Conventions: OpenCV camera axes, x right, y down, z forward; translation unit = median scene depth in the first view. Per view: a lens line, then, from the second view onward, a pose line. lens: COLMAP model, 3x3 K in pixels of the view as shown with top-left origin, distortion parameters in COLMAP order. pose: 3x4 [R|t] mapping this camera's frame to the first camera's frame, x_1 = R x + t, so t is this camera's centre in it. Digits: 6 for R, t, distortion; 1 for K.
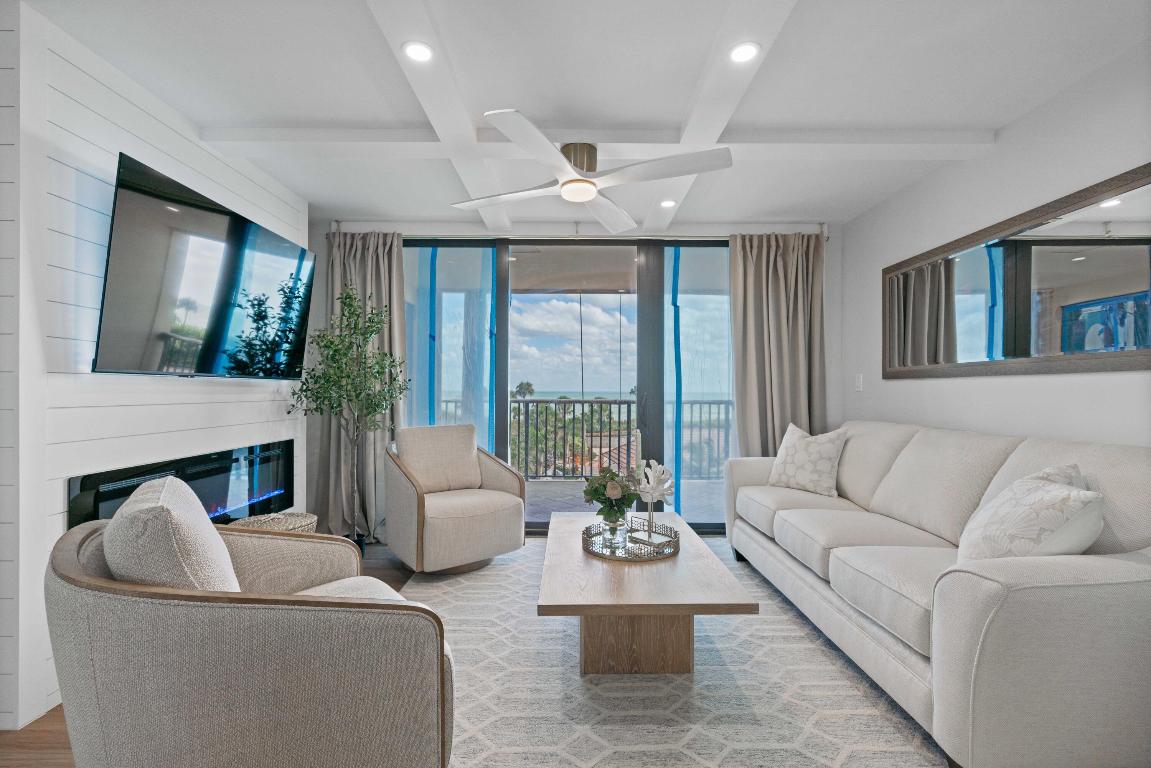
lens RADIAL K [[517.7, 0, 573.5], [0, 517.7, 386.8], [0, 0, 1]] dist [-0.014046, 0.006321]
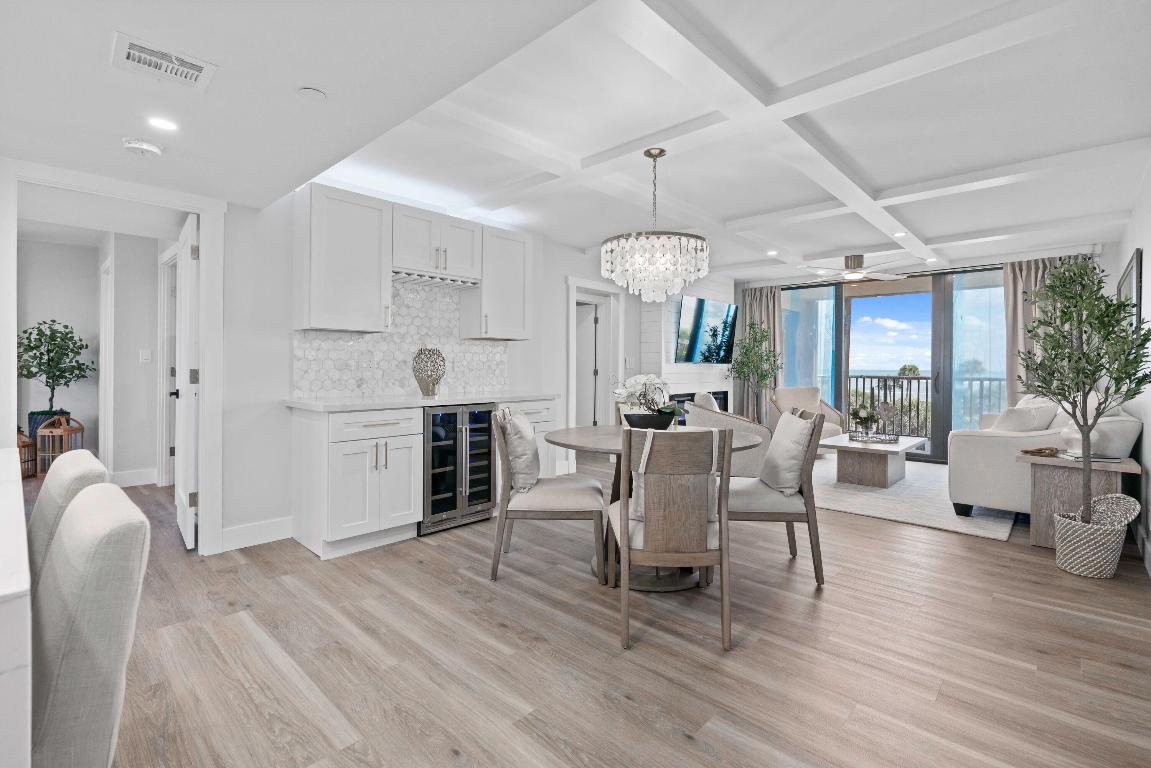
lens RADIAL K [[517.7, 0, 574.2], [0, 517.7, 369.1], [0, 0, 1]] dist [-0.014046, 0.006321]
pose [[0.721749, 0.004331, -0.692141, 0.504636], [0.001231, 0.999971, 0.007540, -0.007118], [0.692154, -0.006294, 0.721723, -1.035487]]
